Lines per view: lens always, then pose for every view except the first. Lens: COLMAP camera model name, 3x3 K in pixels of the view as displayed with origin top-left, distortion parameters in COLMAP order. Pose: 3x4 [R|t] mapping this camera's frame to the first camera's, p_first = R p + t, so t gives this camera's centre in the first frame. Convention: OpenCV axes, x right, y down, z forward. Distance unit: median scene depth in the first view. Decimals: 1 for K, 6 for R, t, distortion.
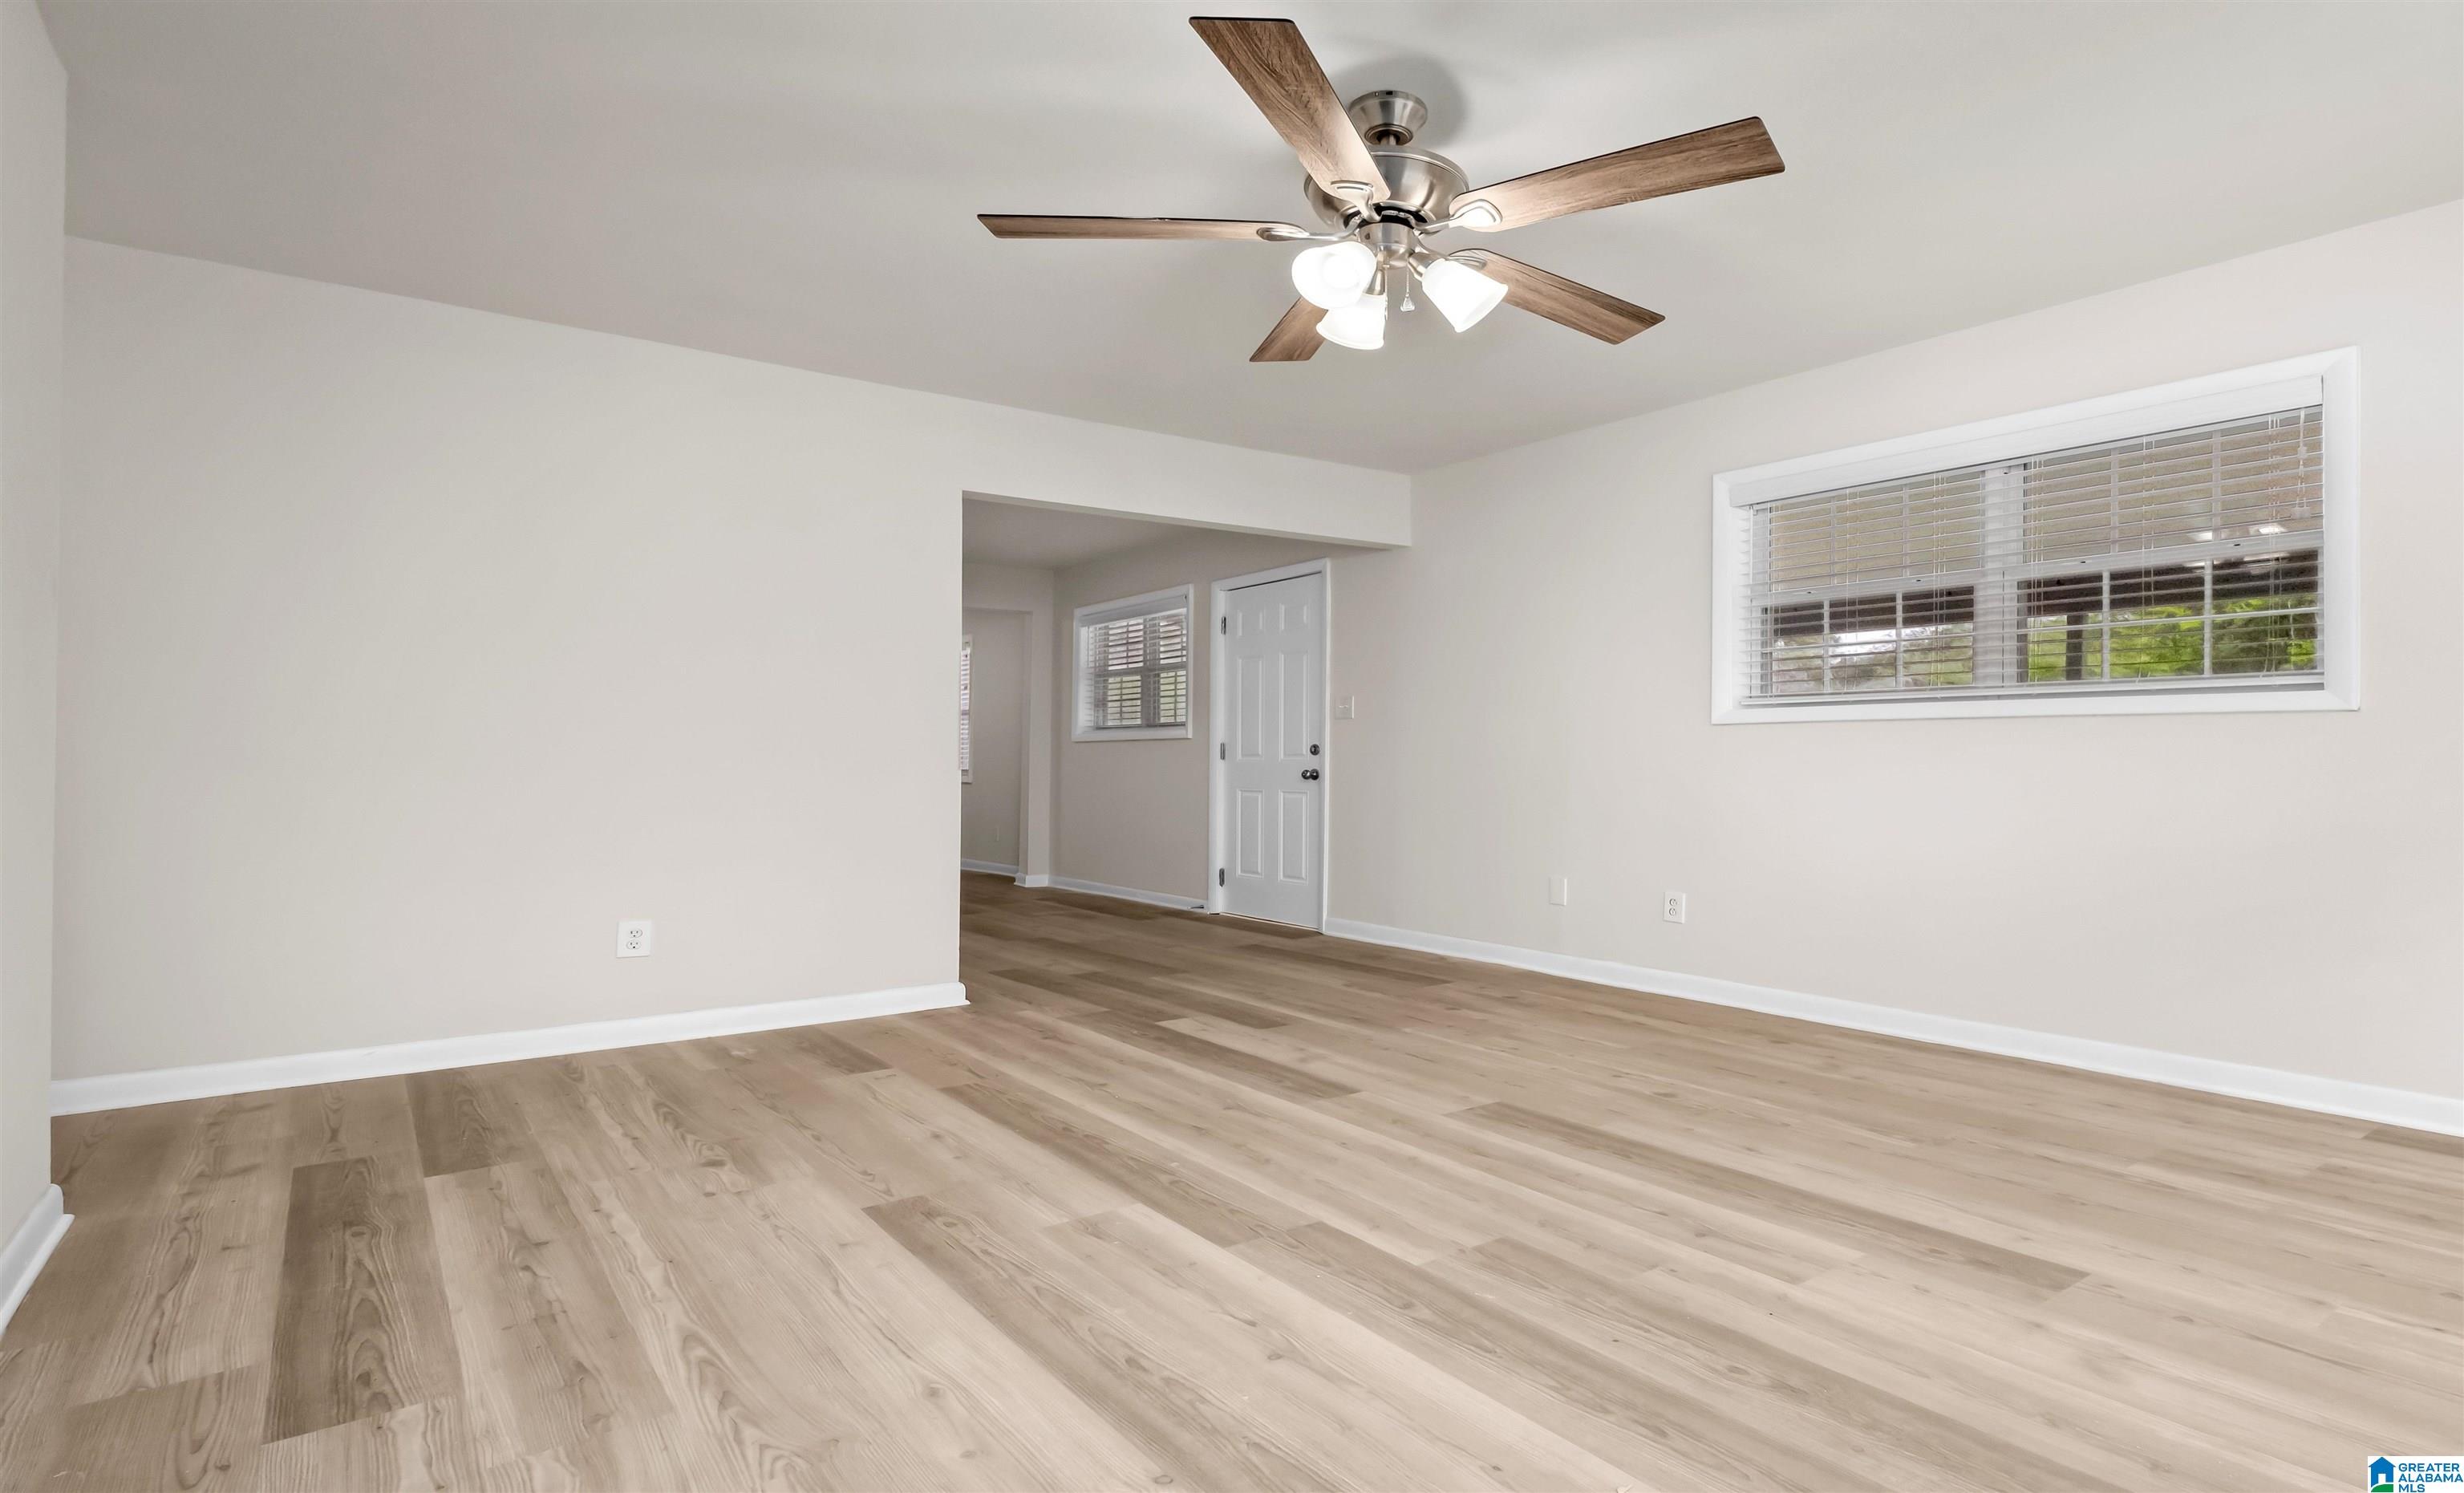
lens RADIAL K [[1072.6, 0, 1232.0], [0, 1072.6, 746.5], [0, 0, 1]] dist [-0.002666, -0.000273]
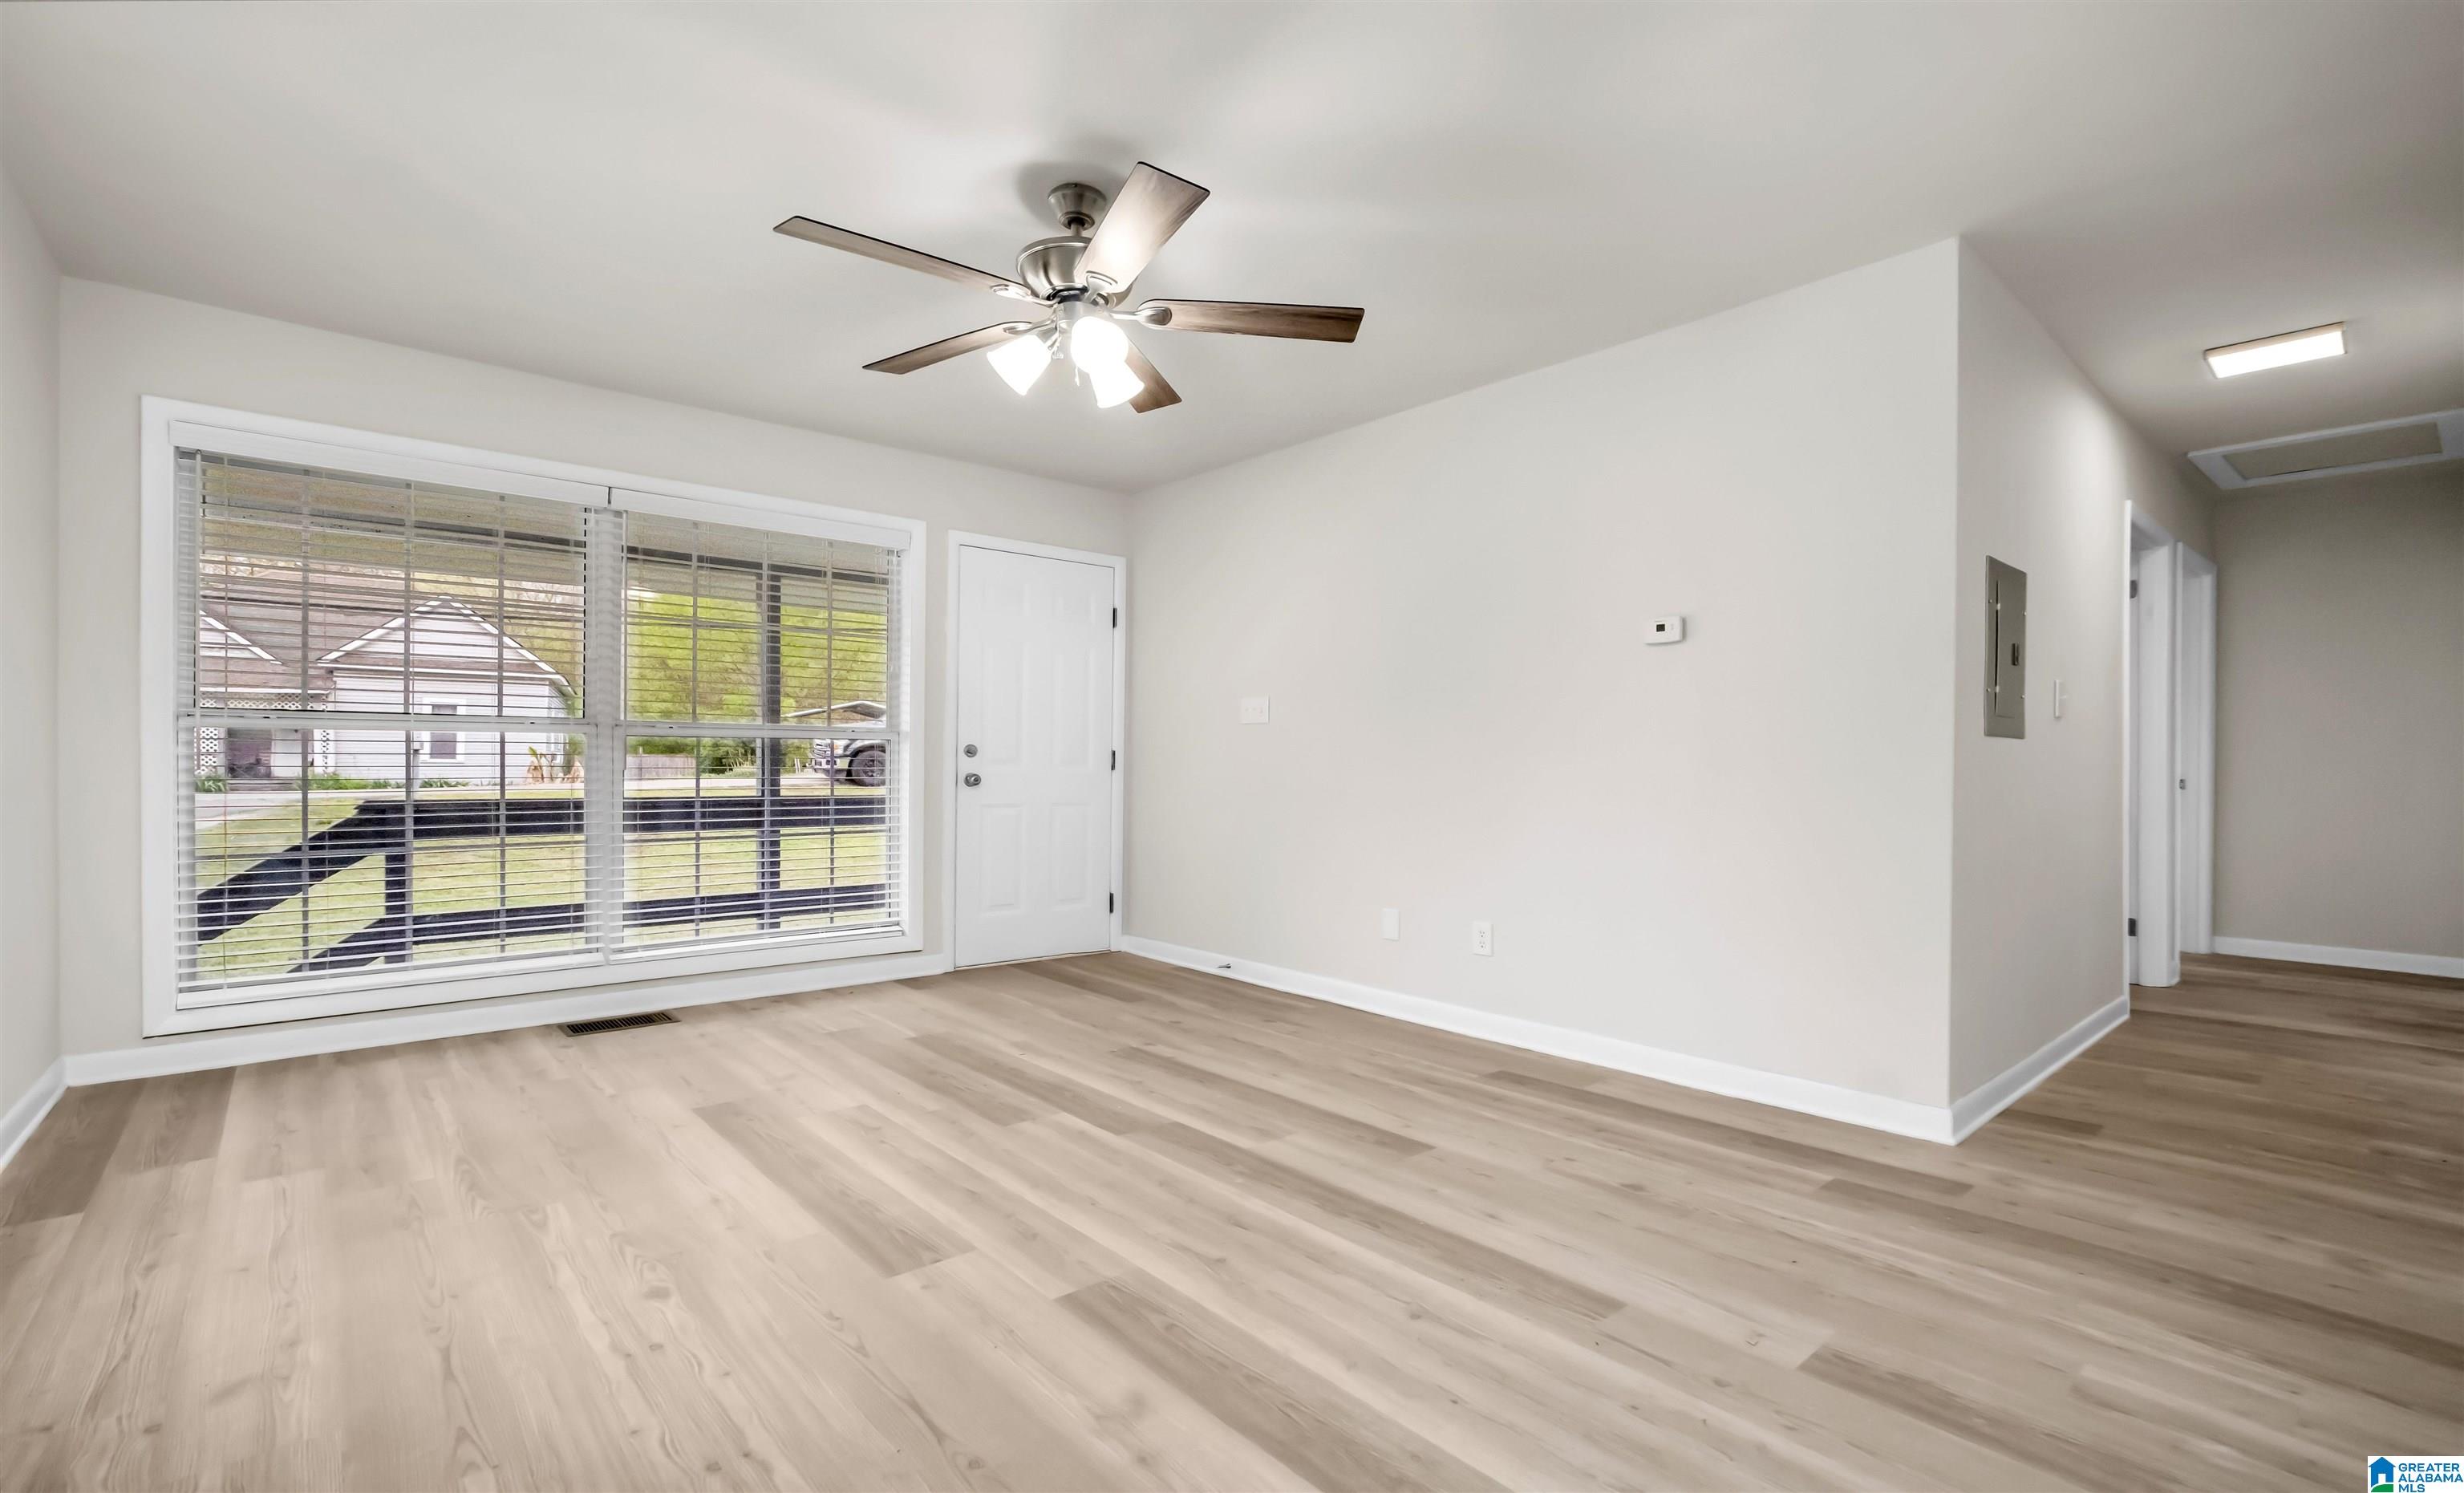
lens RADIAL K [[1072.6, 0, 1232.0], [0, 1072.6, 746.5], [0, 0, 1]] dist [-0.002666, -0.000273]
pose [[-0.984626, -0.016865, -0.173862, 0.171279], [-0.012134, 0.999527, -0.028242, -0.058184], [0.174256, -0.025699, -0.984365, 2.216149]]
